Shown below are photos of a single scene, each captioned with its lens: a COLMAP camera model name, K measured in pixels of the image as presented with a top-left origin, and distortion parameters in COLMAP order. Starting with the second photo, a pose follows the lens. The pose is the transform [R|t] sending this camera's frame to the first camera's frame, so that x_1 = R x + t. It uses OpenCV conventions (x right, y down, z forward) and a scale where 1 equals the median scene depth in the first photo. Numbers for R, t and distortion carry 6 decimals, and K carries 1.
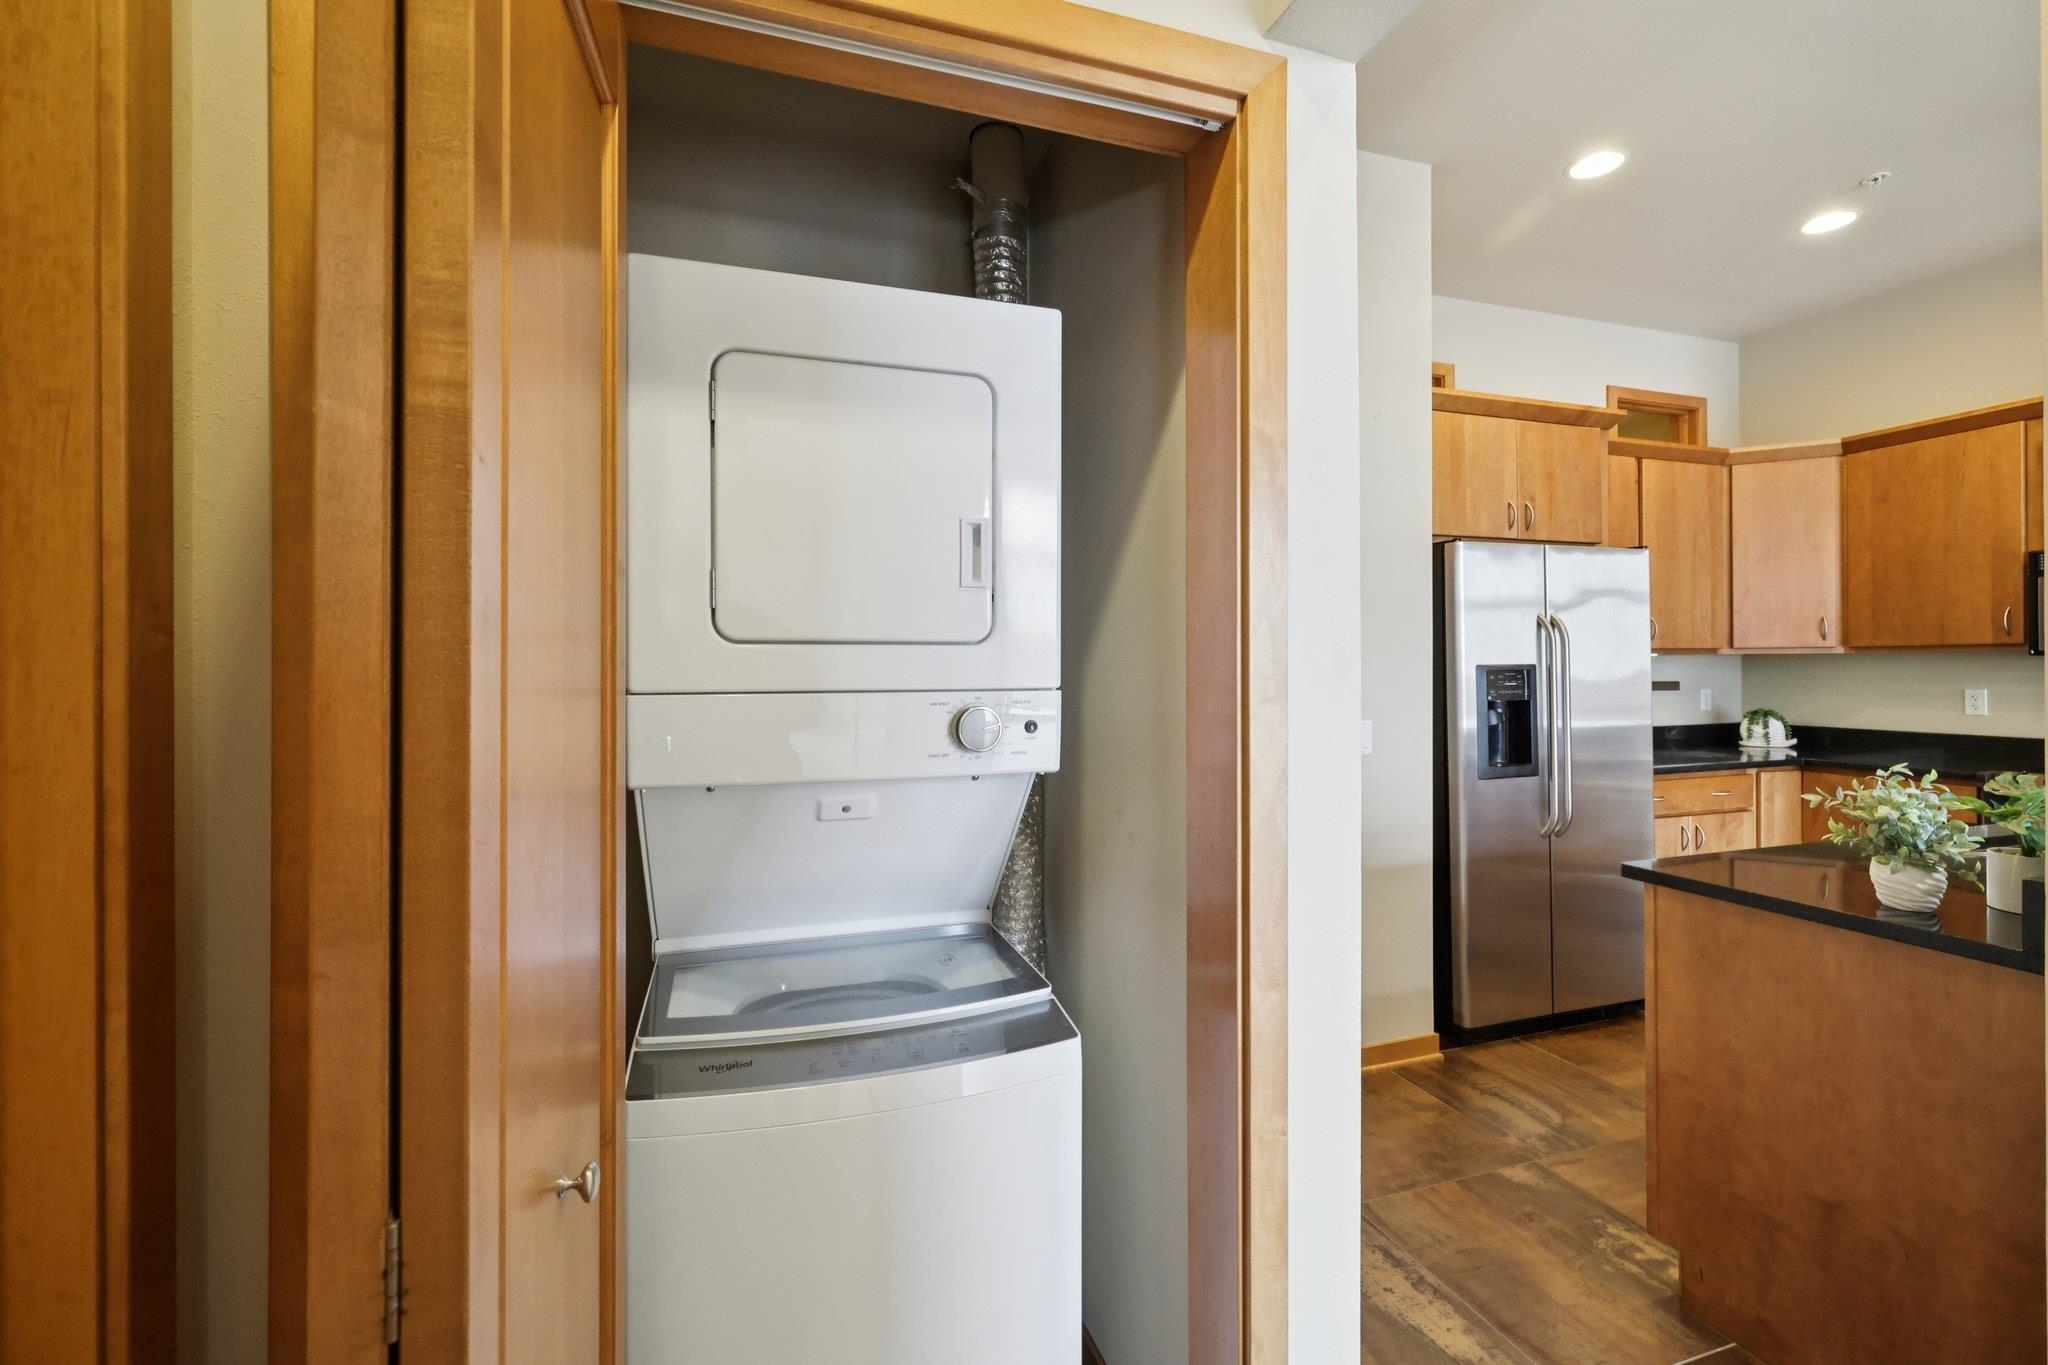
lens RADIAL K [[865.5, 0, 1018.3], [0, 865.5, 666.0], [0, 0, 1]] dist [0.000060, 0.000022]
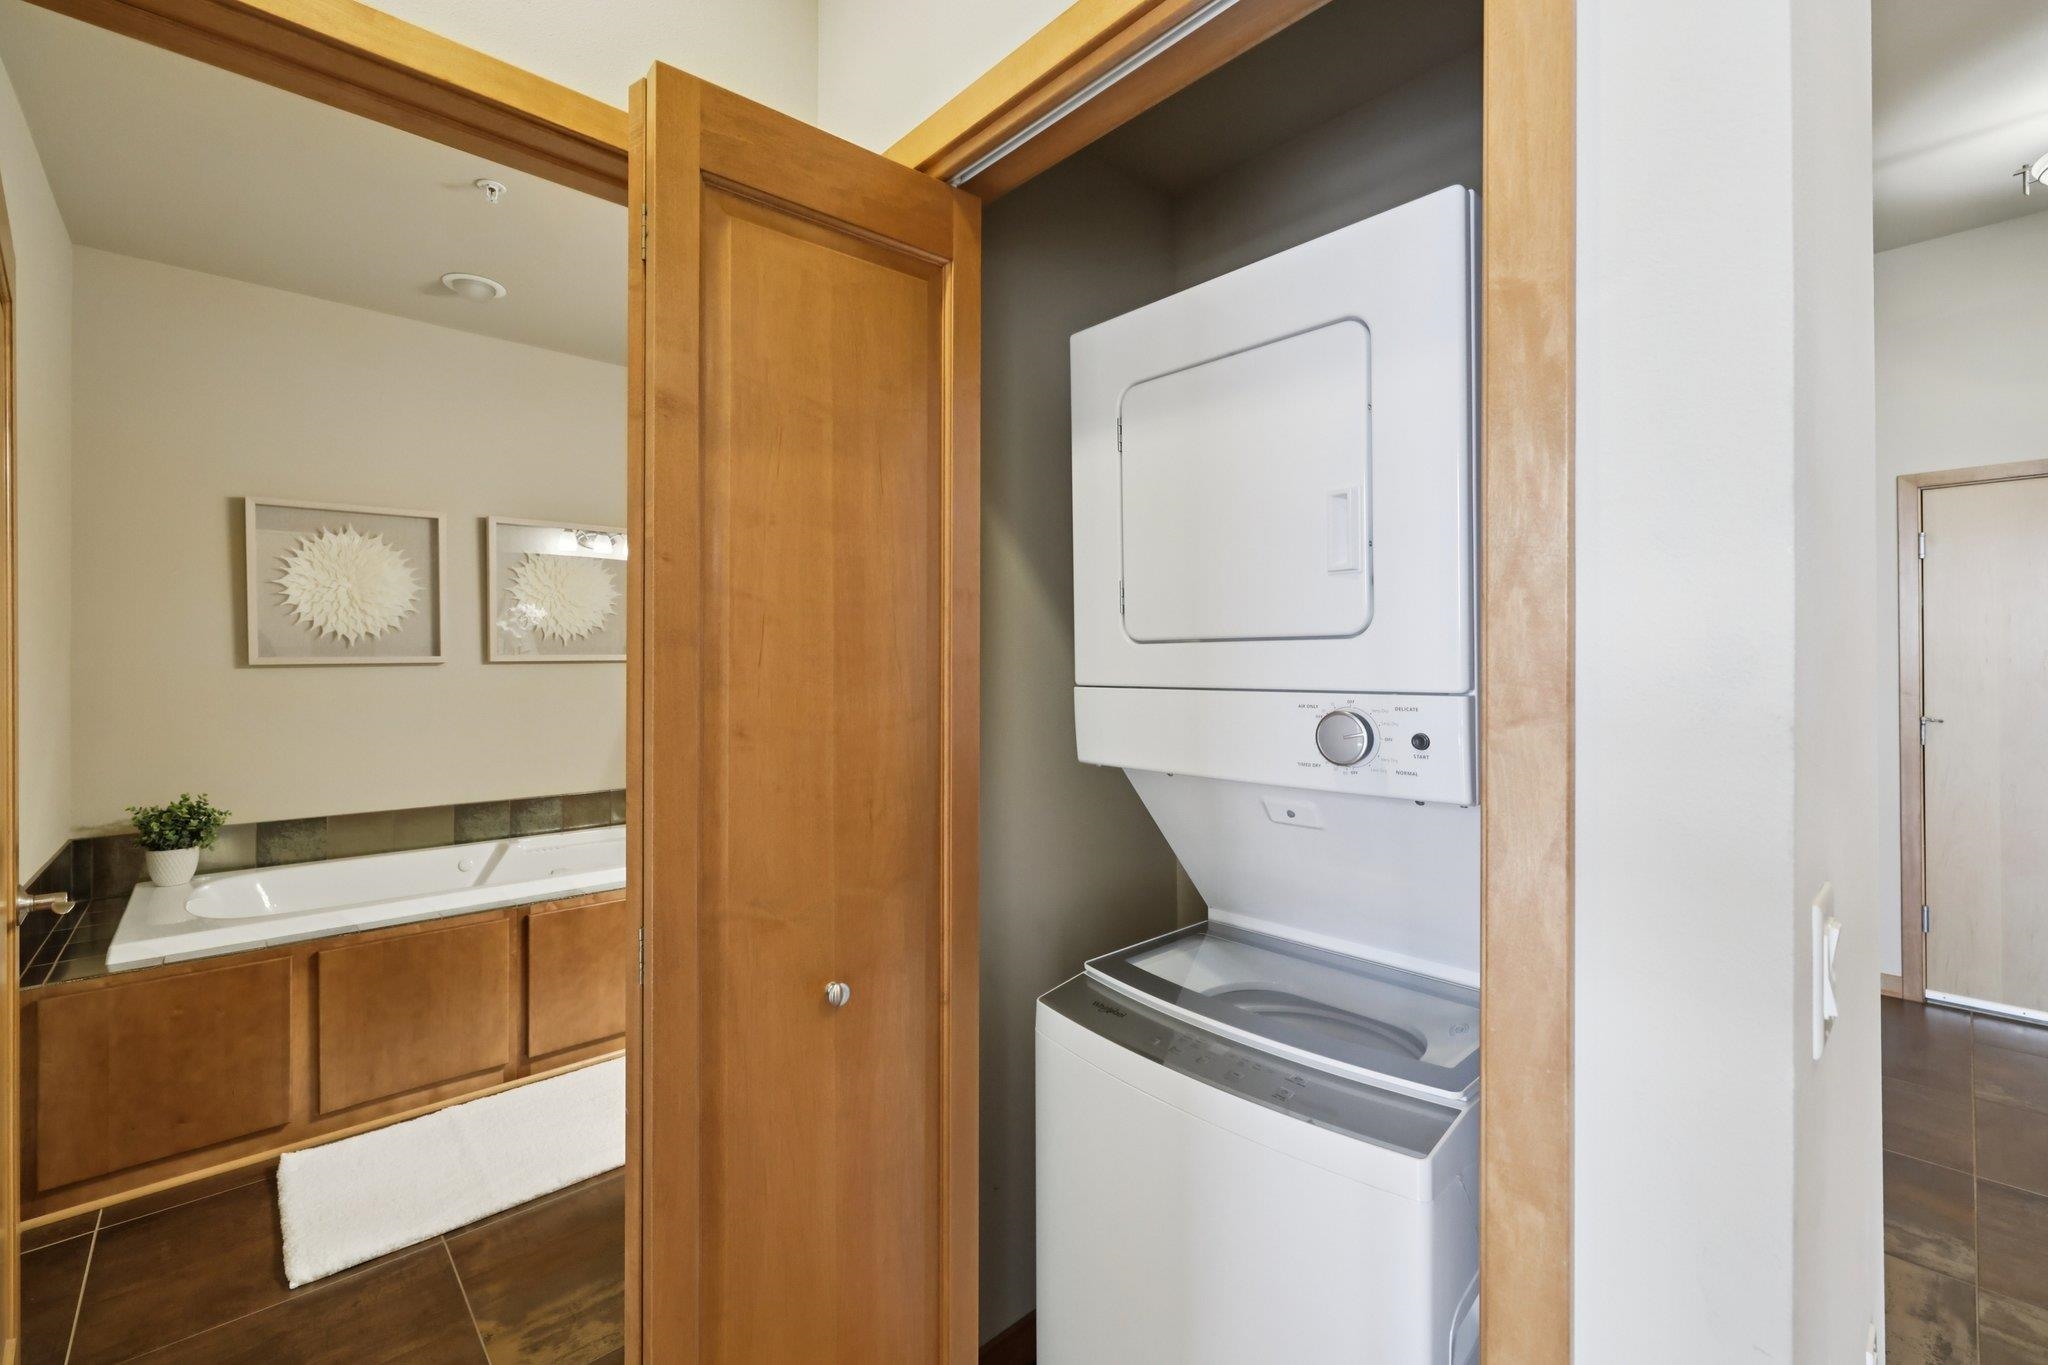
lens RADIAL K [[865.5, 0, 1011.3], [0, 865.5, 664.2], [0, 0, 1]] dist [0.000060, 0.000022]
pose [[0.409386, 0.000859, -0.912361, 0.591042], [-0.000401, 1.000000, 0.000762, -0.000136], [0.912361, 0.000054, 0.409386, 0.360576]]
